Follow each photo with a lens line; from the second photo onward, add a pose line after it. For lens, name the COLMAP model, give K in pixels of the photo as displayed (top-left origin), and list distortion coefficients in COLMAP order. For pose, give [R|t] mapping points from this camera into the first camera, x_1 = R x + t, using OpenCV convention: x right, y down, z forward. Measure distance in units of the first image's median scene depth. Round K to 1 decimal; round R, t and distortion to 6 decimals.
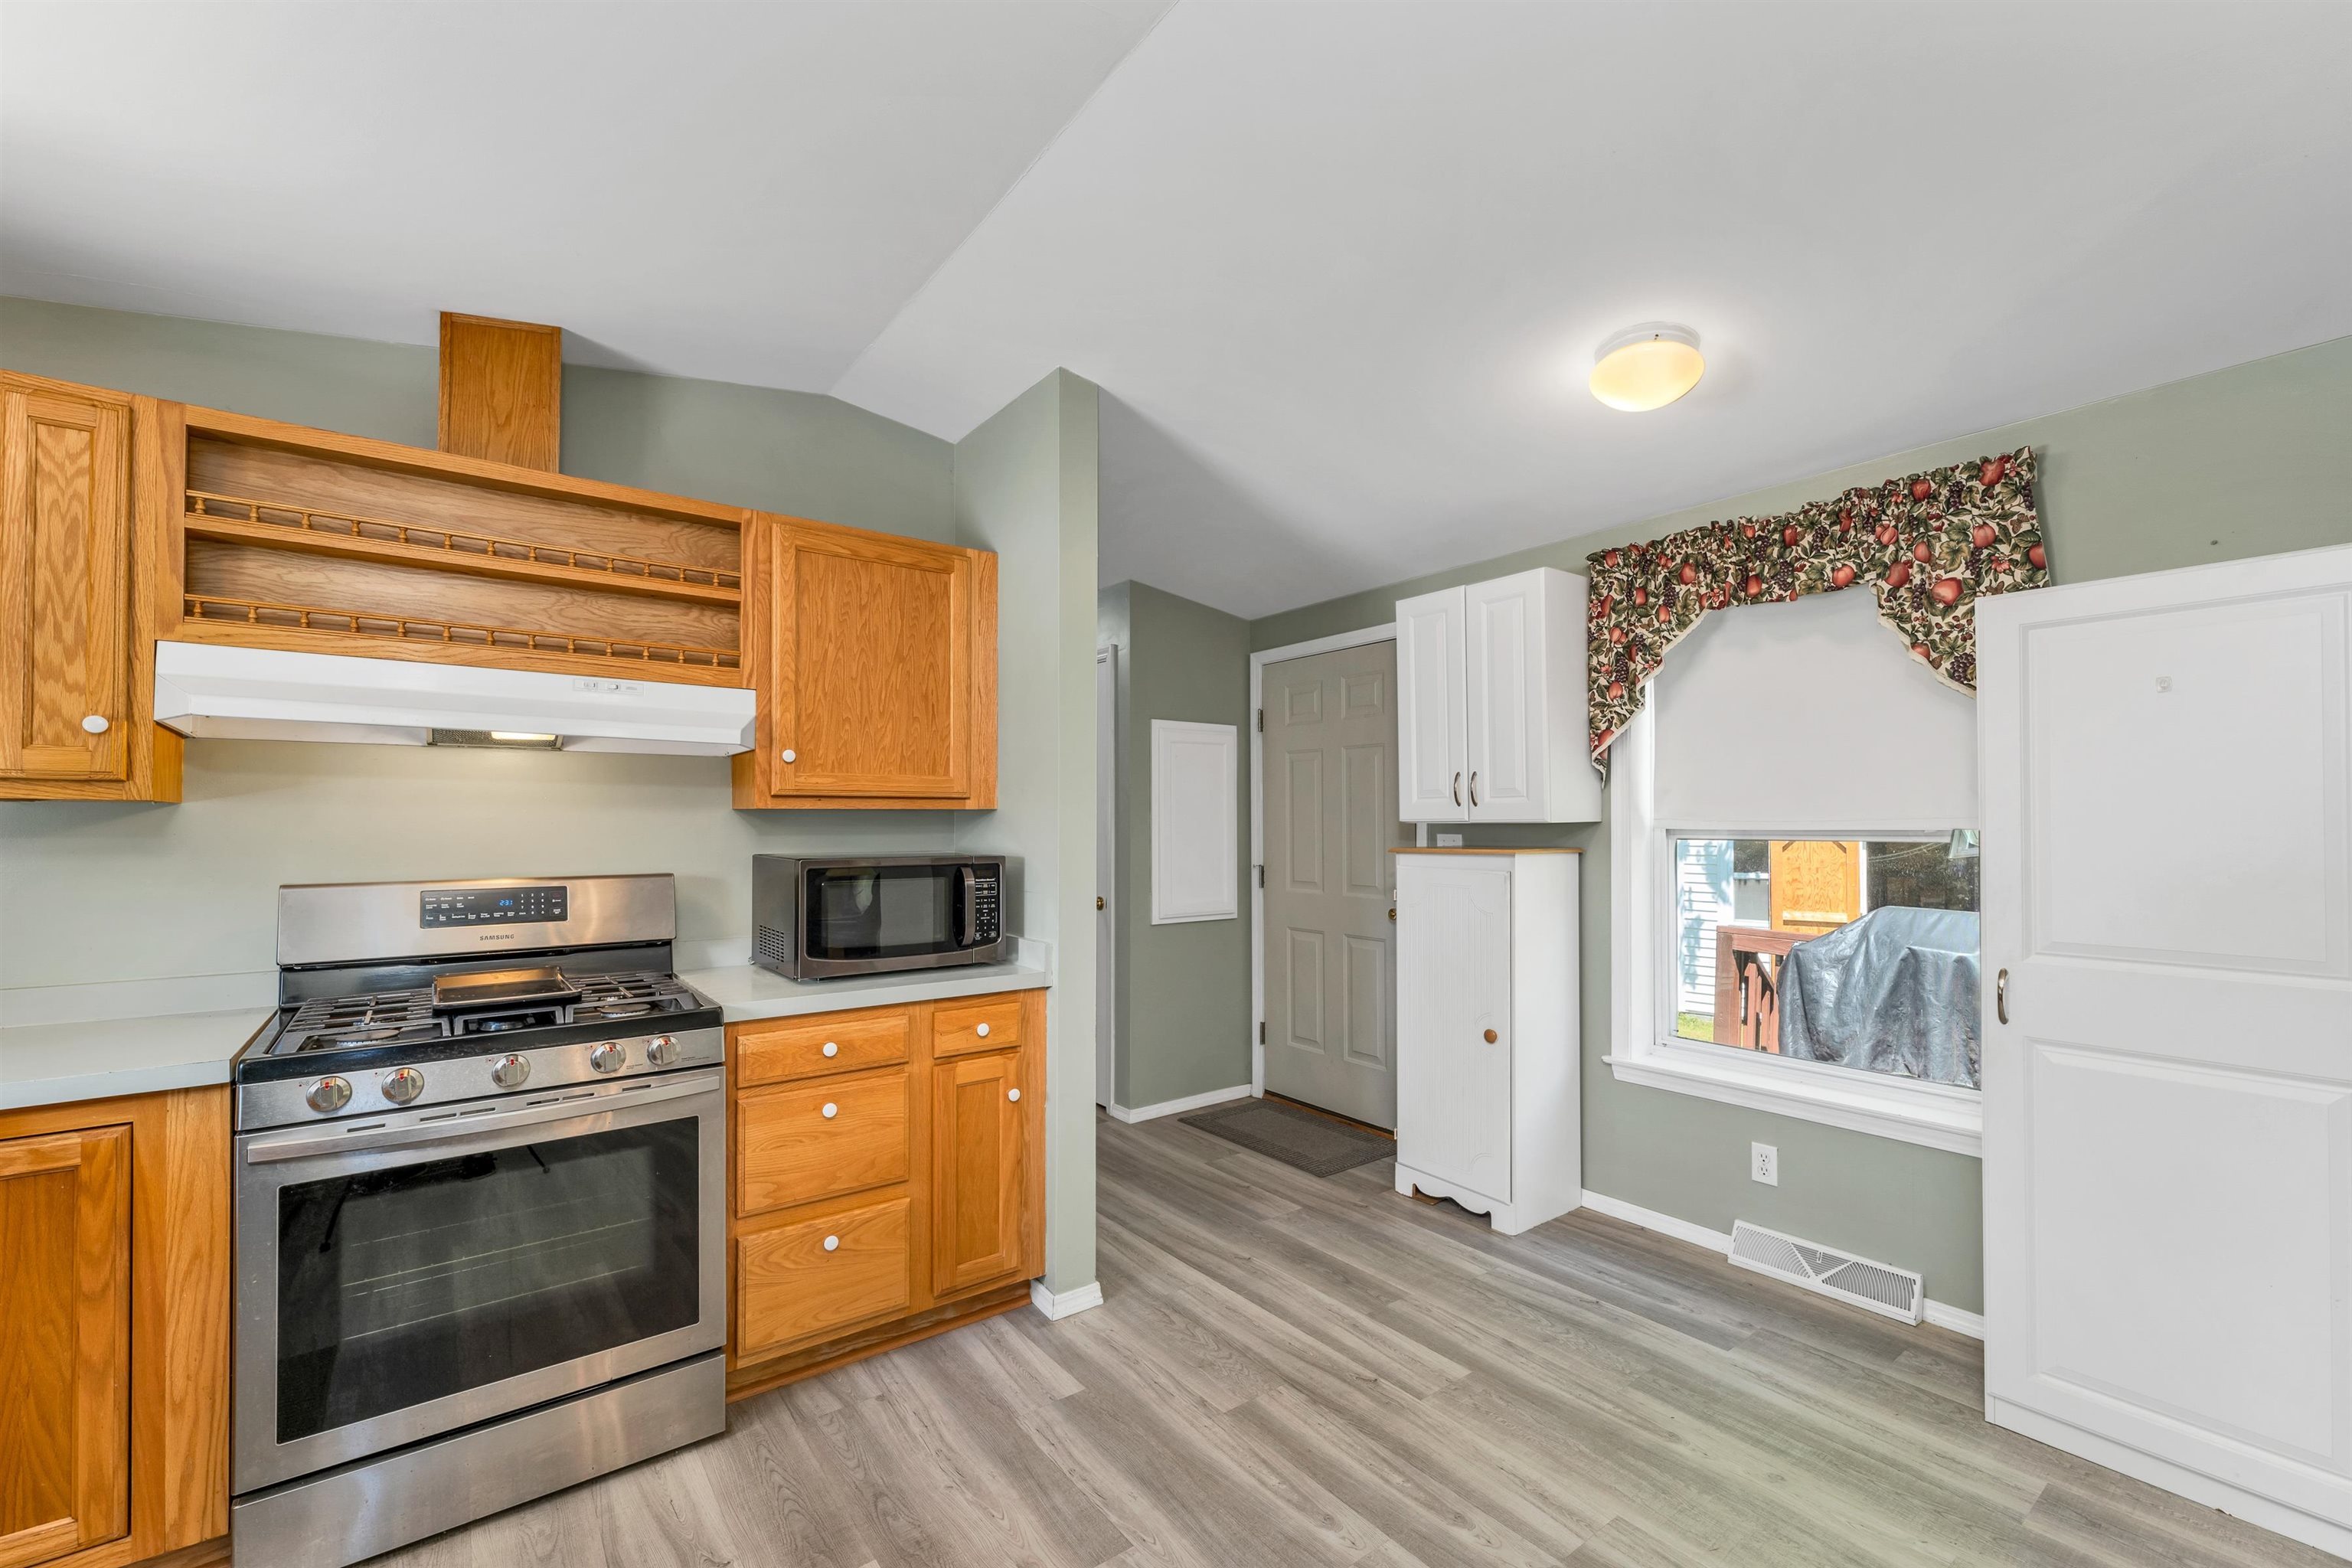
lens RADIAL K [[965.0, 0, 1182.0], [0, 965.0, 813.0], [0, 0, 1]] dist [-0.001021, 0.000041]
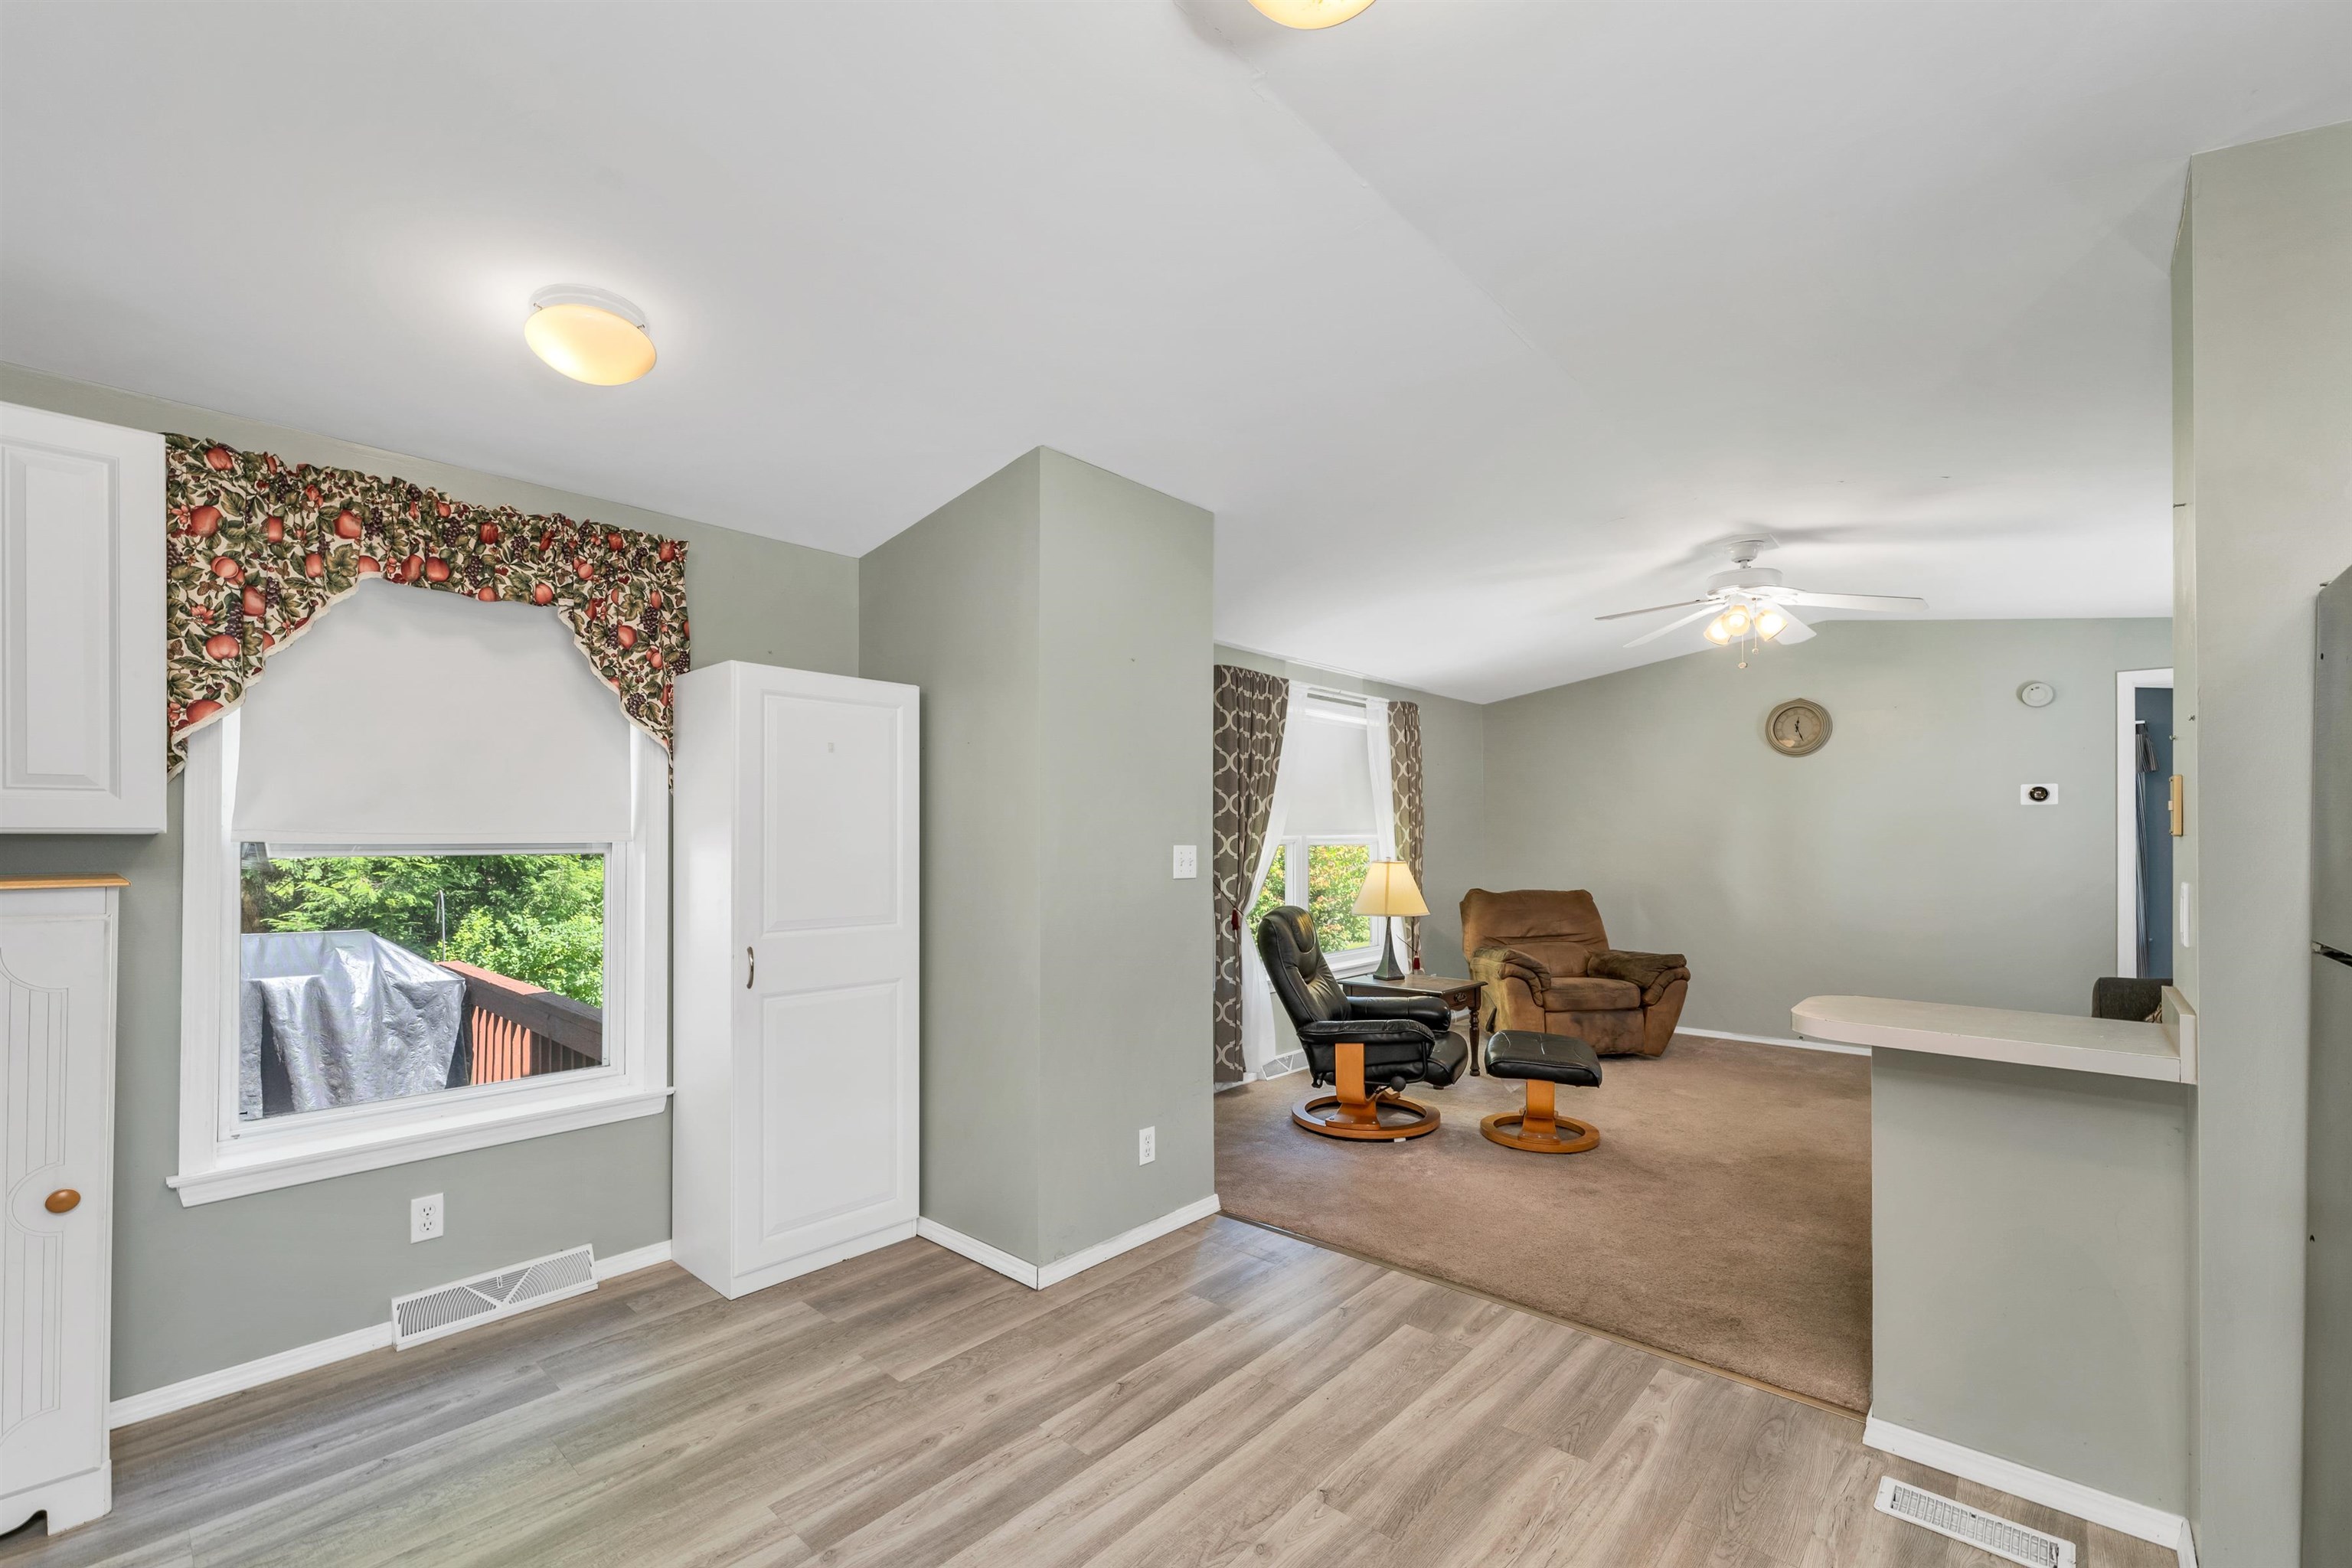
lens RADIAL K [[985.0, 0, 1189.0], [0, 985.0, 829.9], [0, 0, 1]] dist [0.000879, 0.000093]
pose [[-0.198051, 0.009125, 0.980149, -0.497367], [-0.012192, 0.999856, -0.011772, 0.007723], [-0.980116, -0.014281, -0.197911, 0.567986]]
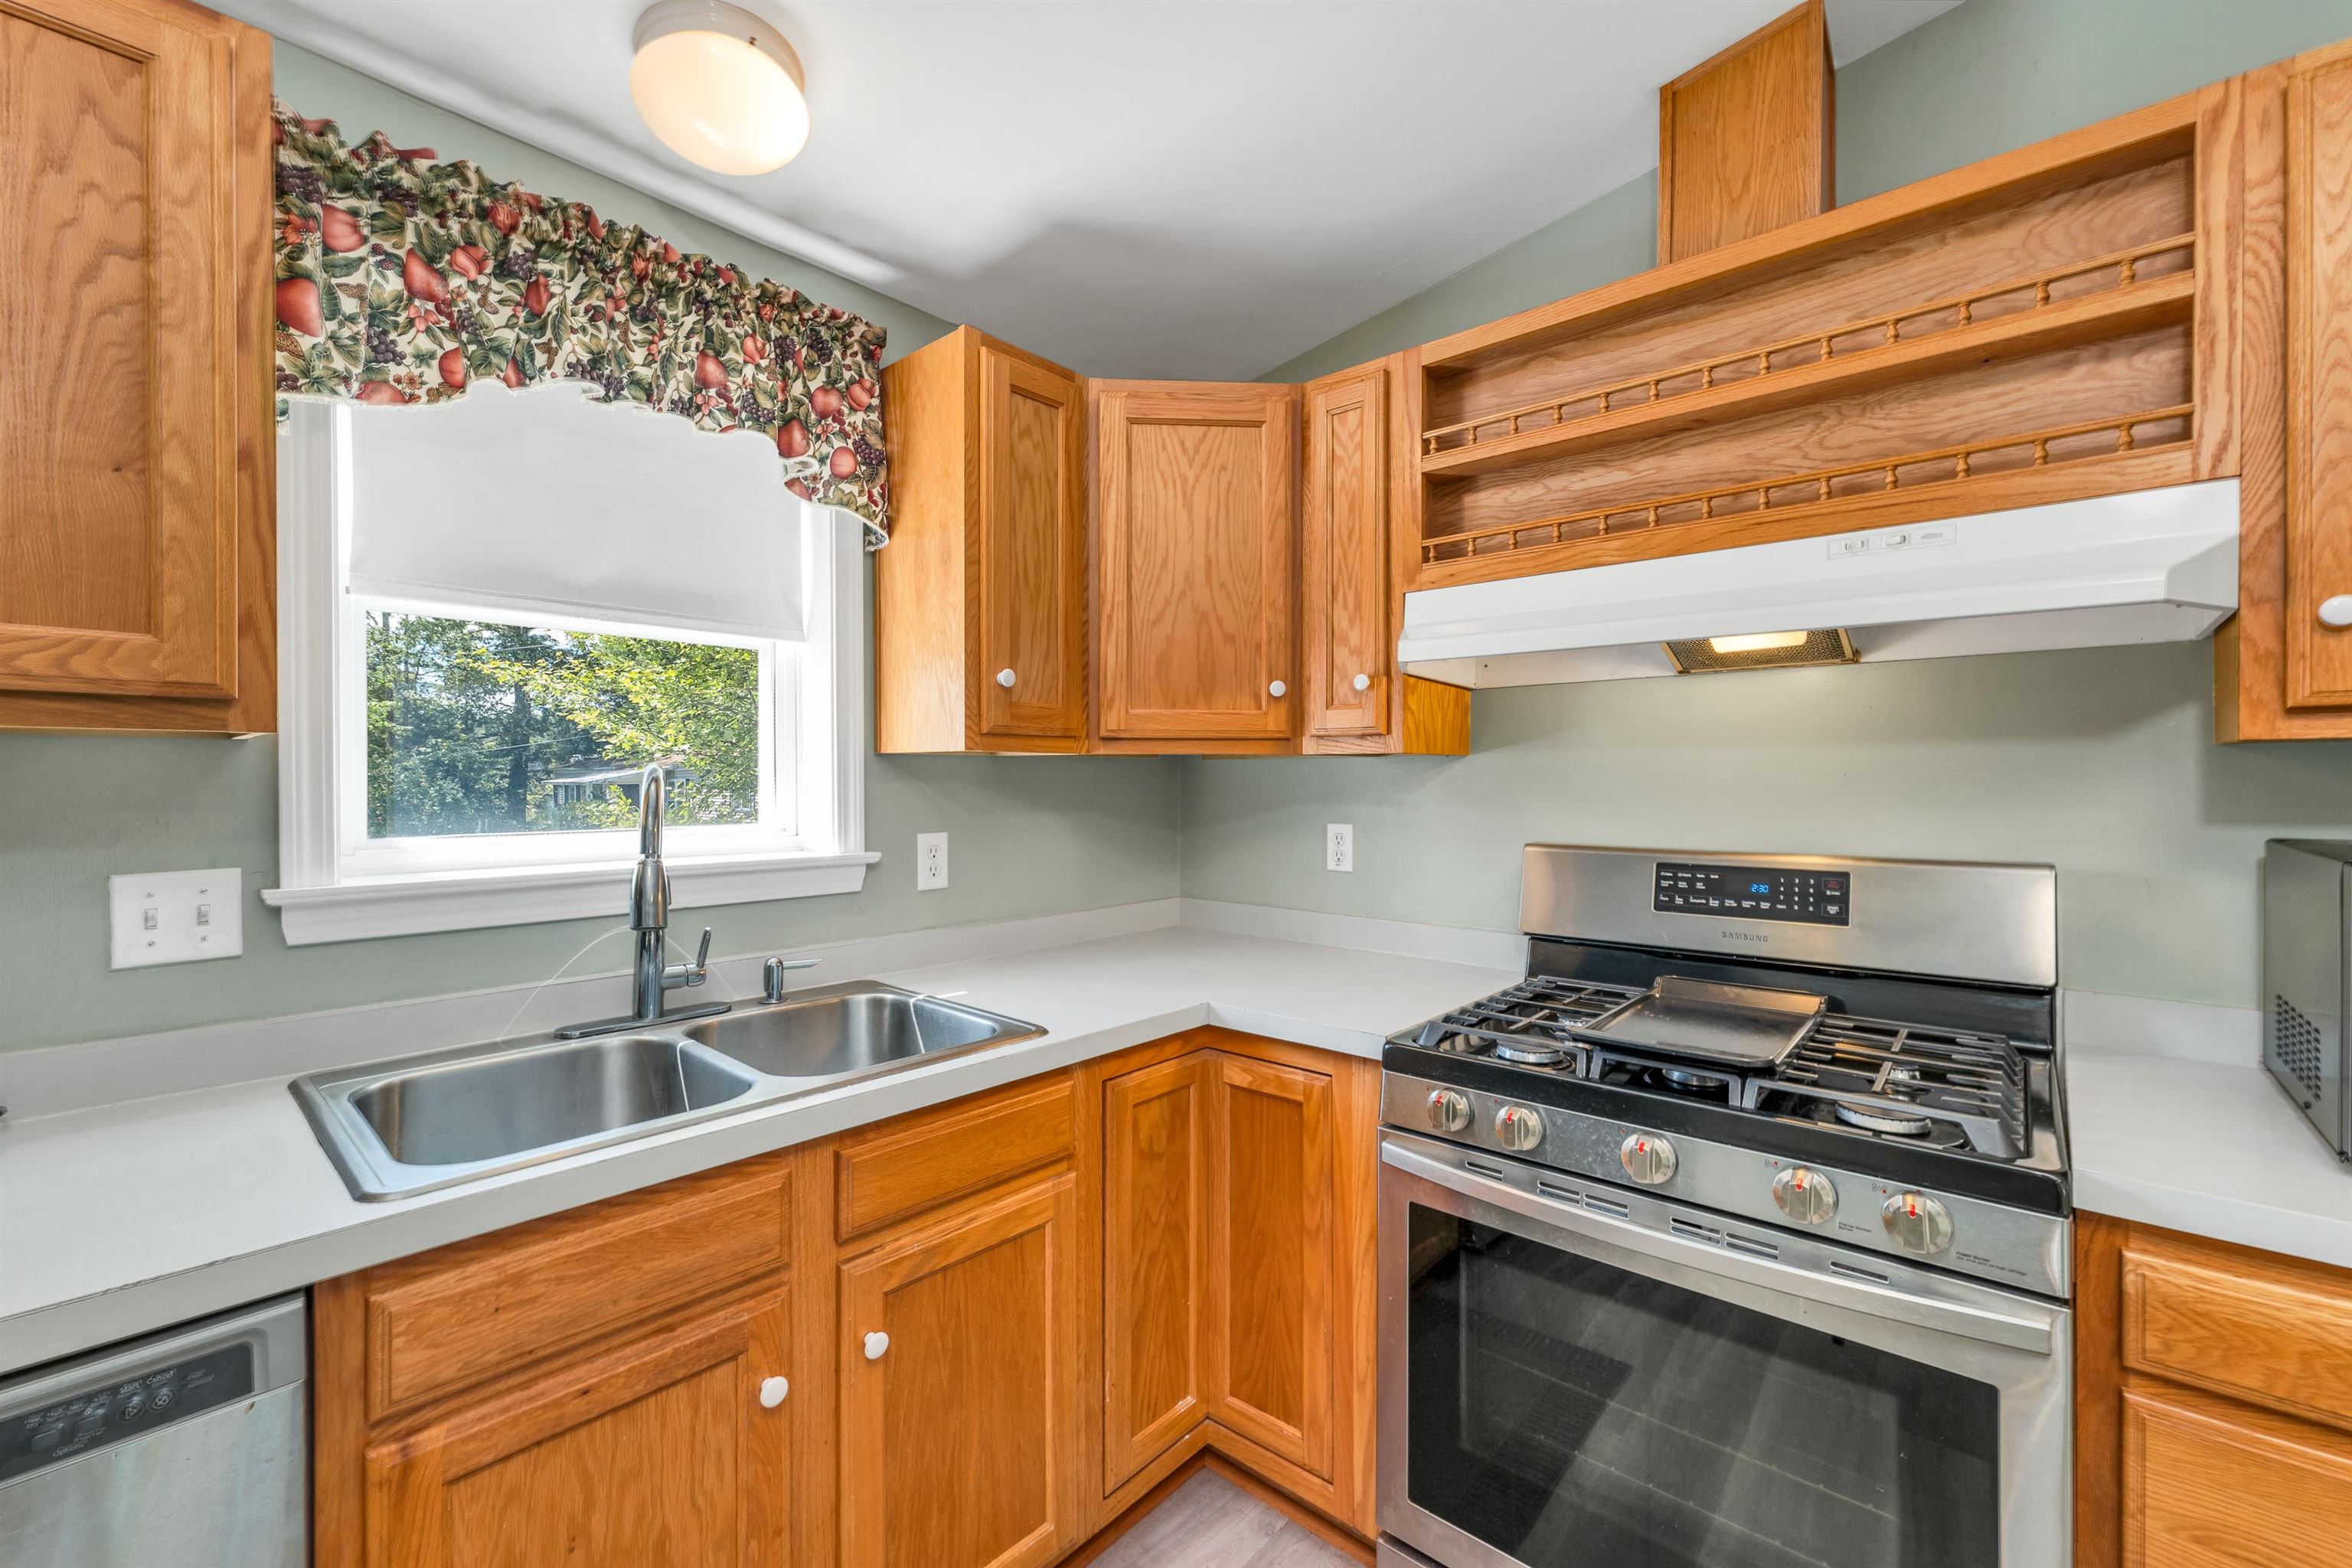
lens RADIAL K [[955.2, 0, 1176.0], [0, 955.2, 784.0], [0, 0, 1]] dist [0.001754, -0.000346]
pose [[0.194240, 0.007234, -0.980927, -0.097442], [0.014097, 0.999849, 0.010165, 0.004240], [0.980853, -0.015802, 0.194109, 0.416973]]
